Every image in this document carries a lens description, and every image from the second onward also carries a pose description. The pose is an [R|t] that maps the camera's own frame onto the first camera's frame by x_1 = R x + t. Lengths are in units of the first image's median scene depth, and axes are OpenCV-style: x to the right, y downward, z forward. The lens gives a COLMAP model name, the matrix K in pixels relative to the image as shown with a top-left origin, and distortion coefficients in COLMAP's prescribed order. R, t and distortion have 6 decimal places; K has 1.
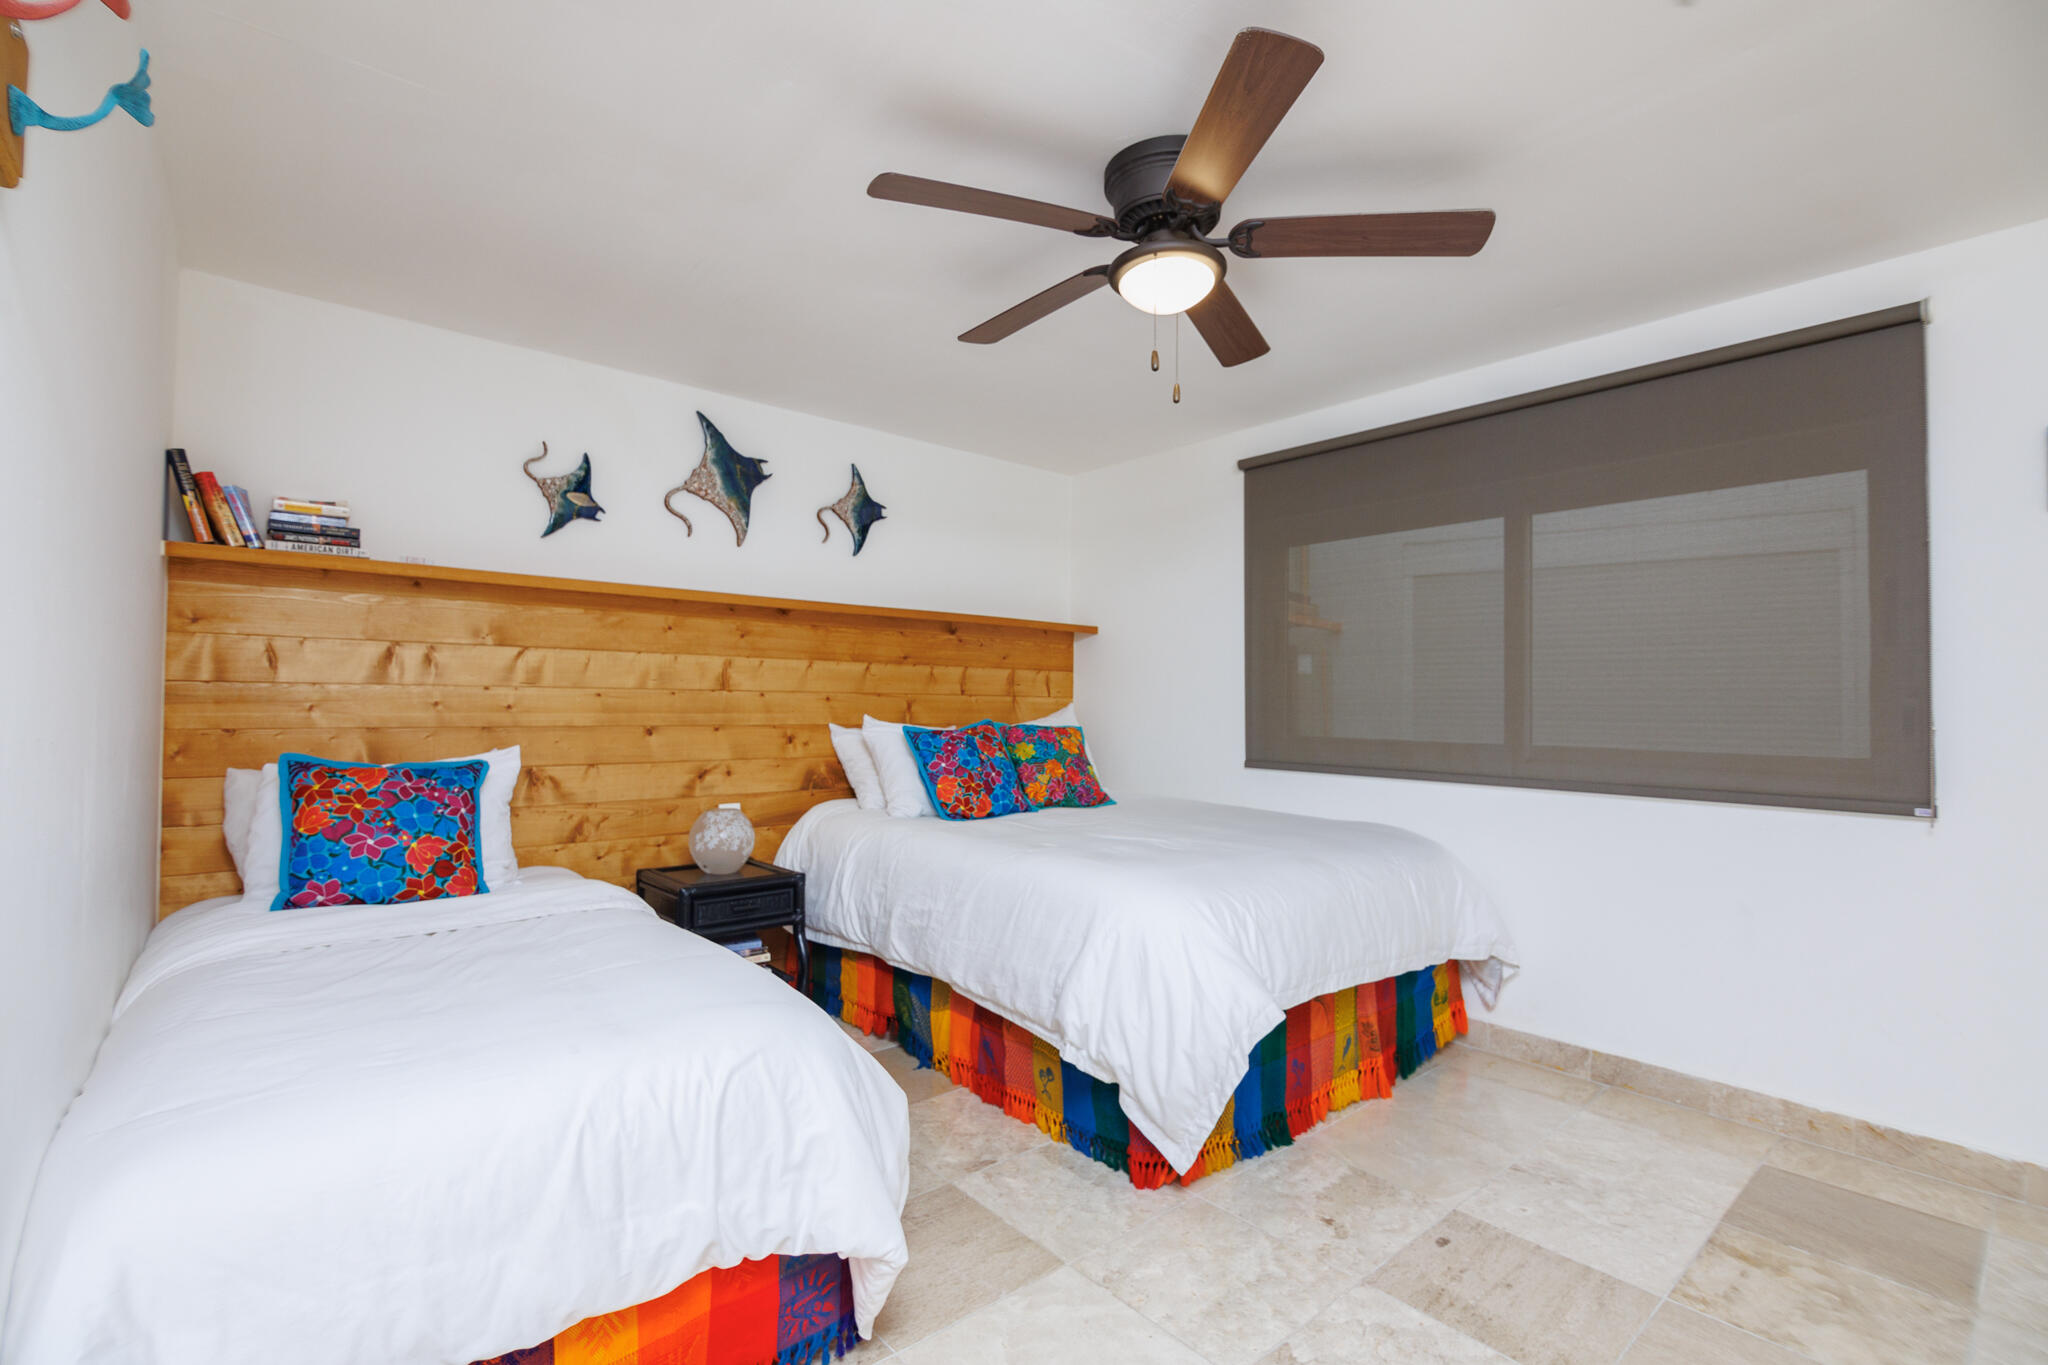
lens RADIAL K [[903.1, 0, 1014.7], [0, 903.1, 684.5], [0, 0, 1]] dist [0.002230, -0.000060]
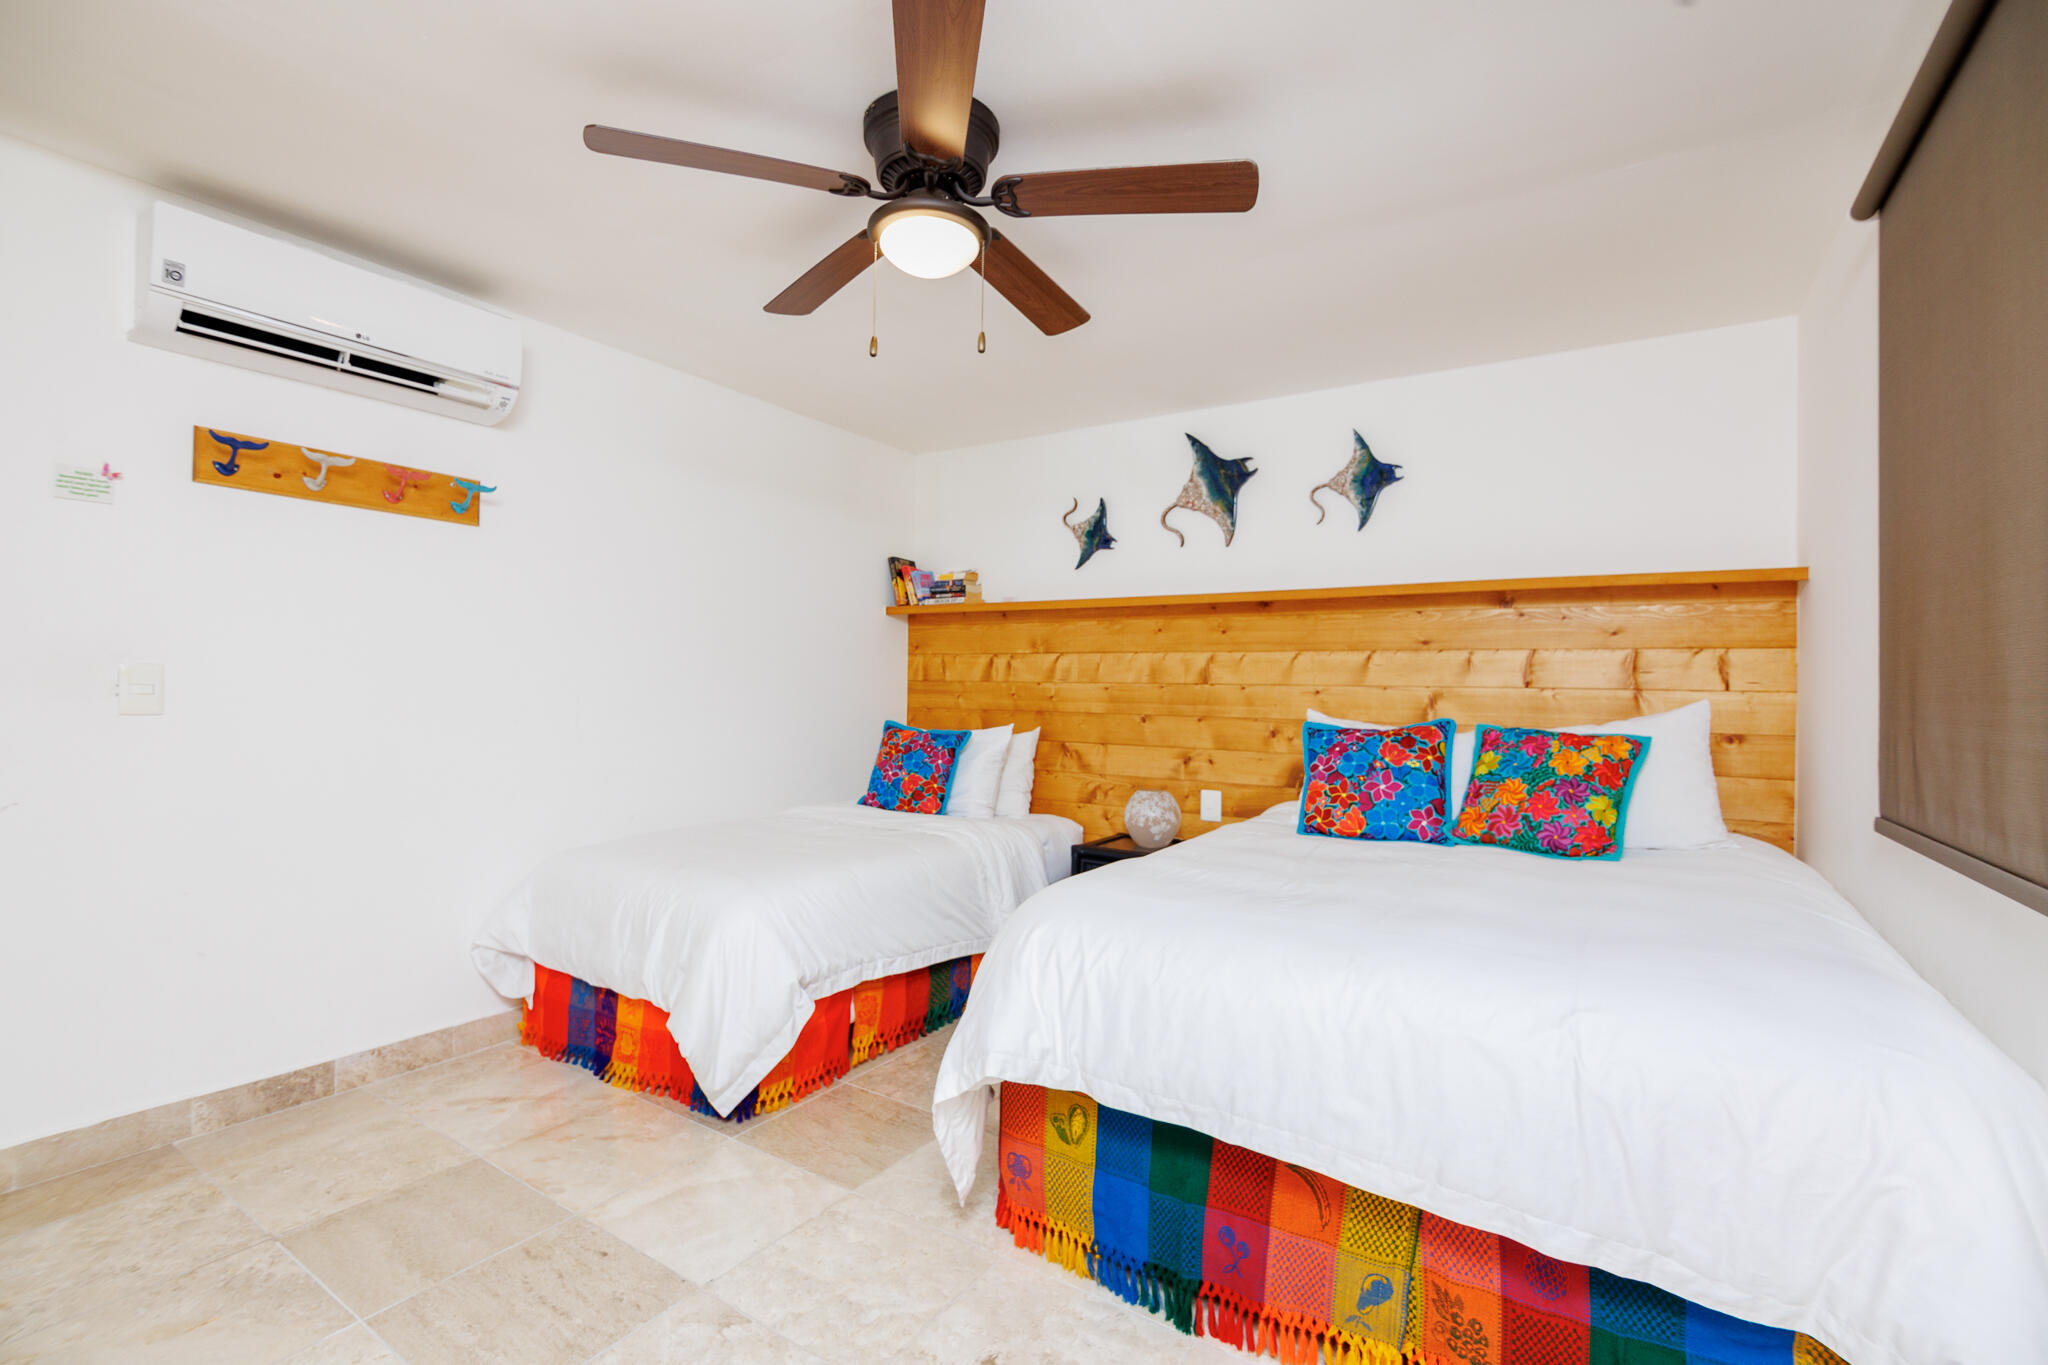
lens RADIAL K [[903.1, 0, 1016.9], [0, 903.1, 689.2], [0, 0, 1]] dist [0.002230, -0.000060]
pose [[0.294433, -0.007863, -0.955640, 0.659076], [0.006224, 0.999961, -0.006310, 0.018598], [0.955652, -0.004090, 0.294471, 0.484157]]
